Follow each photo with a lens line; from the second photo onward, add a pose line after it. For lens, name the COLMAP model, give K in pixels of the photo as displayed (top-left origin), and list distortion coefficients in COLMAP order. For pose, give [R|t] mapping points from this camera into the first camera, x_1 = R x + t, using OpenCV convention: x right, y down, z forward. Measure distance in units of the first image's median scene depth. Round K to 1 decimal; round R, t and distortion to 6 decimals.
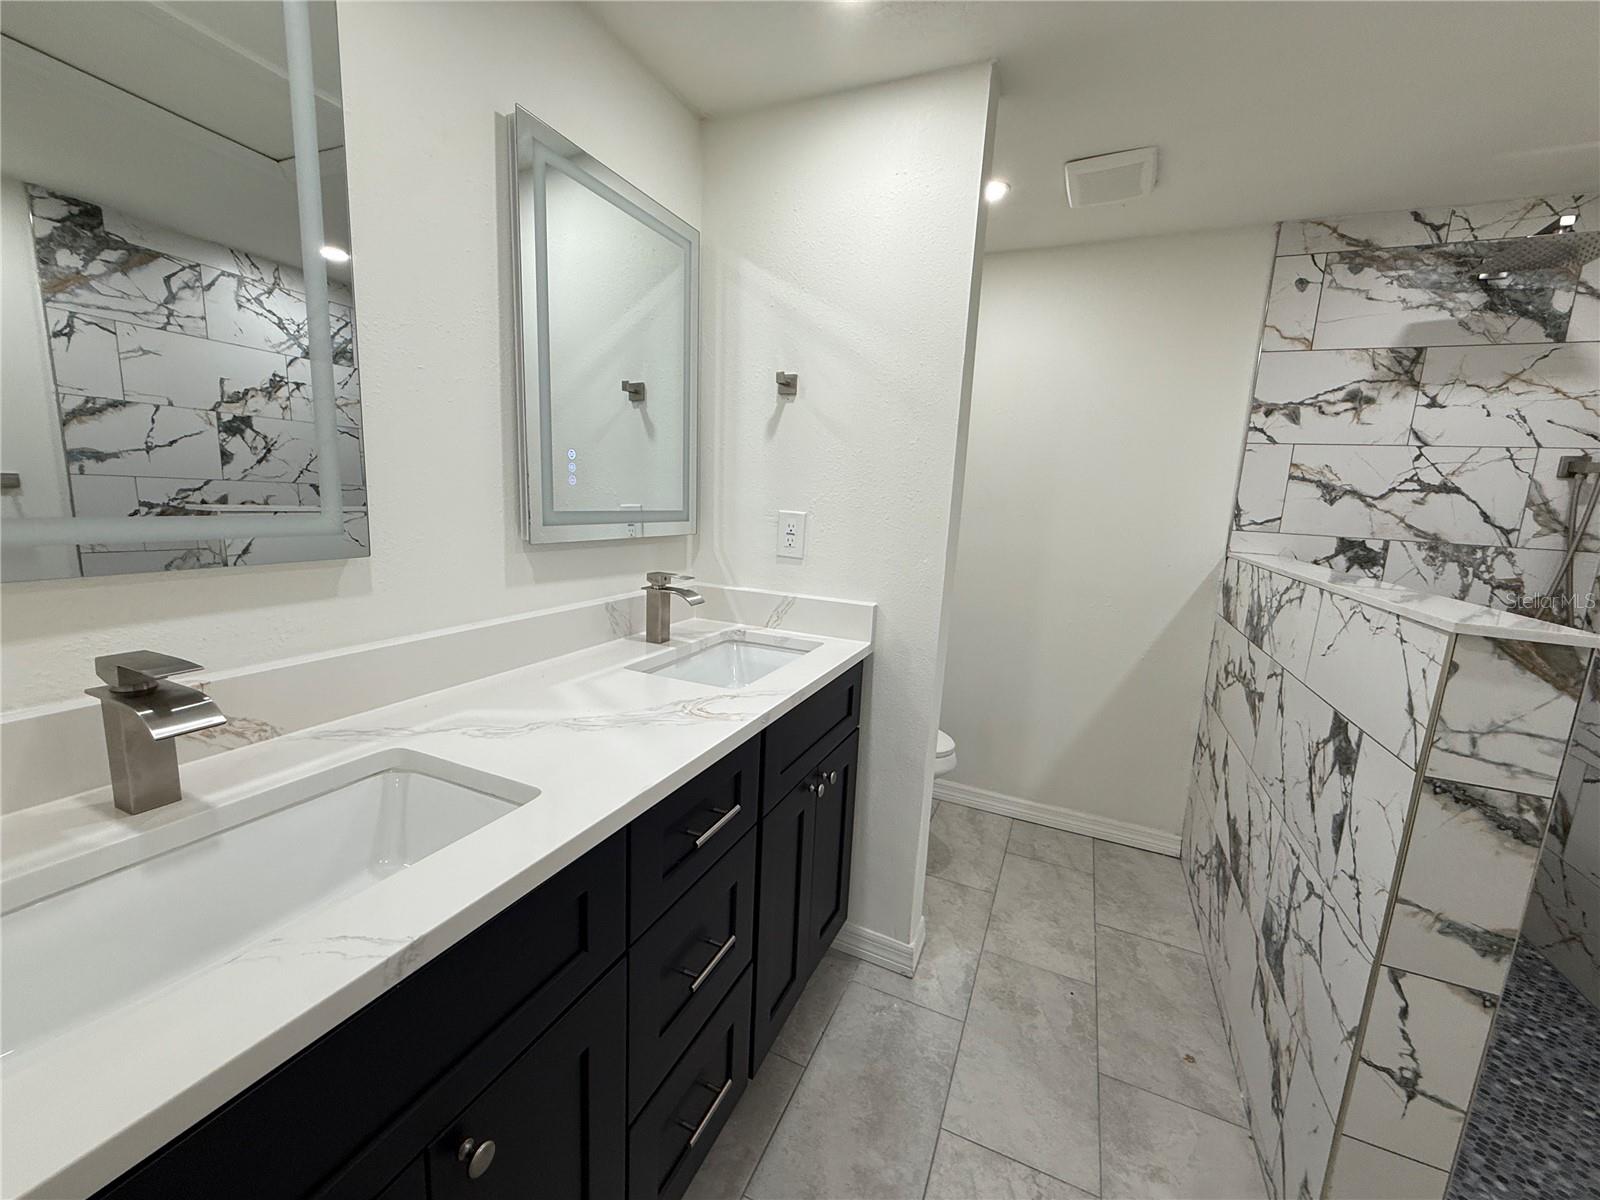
lens RADIAL K [[640.3, 0, 796.8], [0, 640.3, 595.4], [0, 0, 1]] dist [-0.000621, 0.000078]
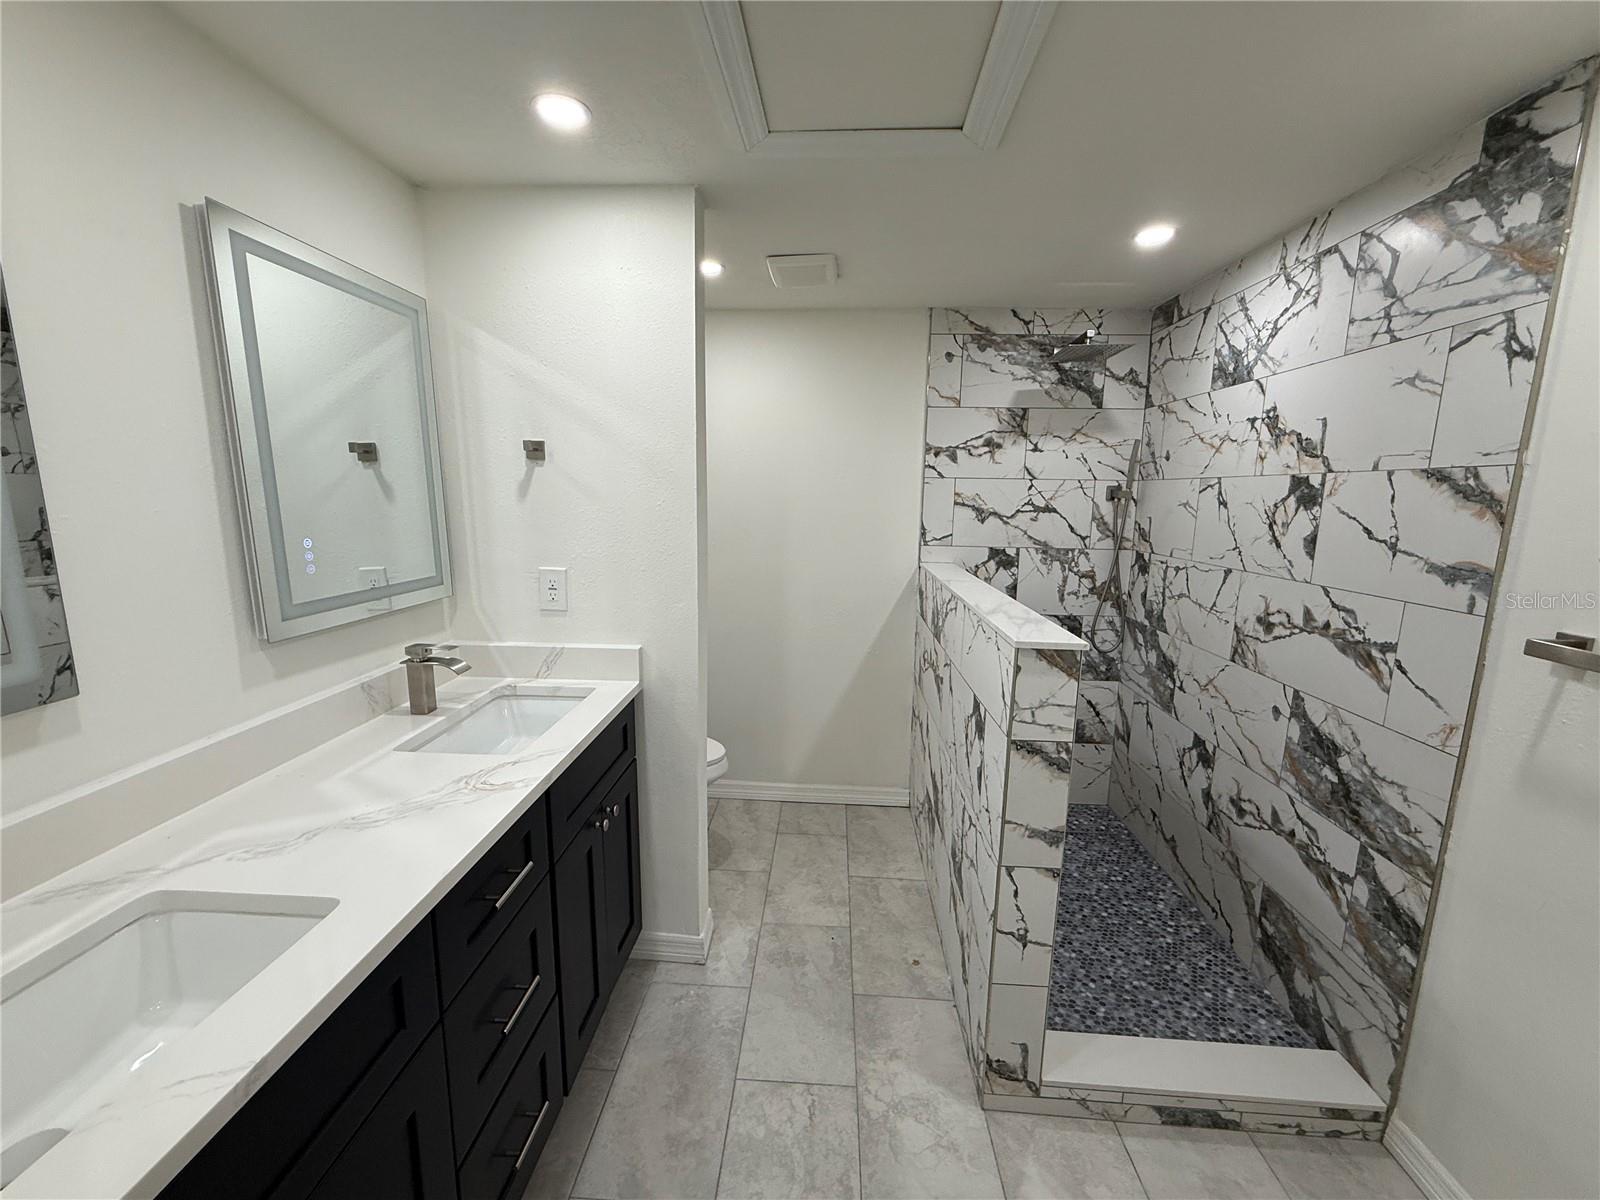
lens RADIAL K [[640.3, 0, 796.8], [0, 640.3, 595.4], [0, 0, 1]] dist [-0.000621, 0.000078]
pose [[0.933890, -0.095116, 0.344677, 0.001757], [0.090505, 0.995459, 0.029483, -0.085339], [-0.345917, 0.003662, 0.938258, -0.147065]]
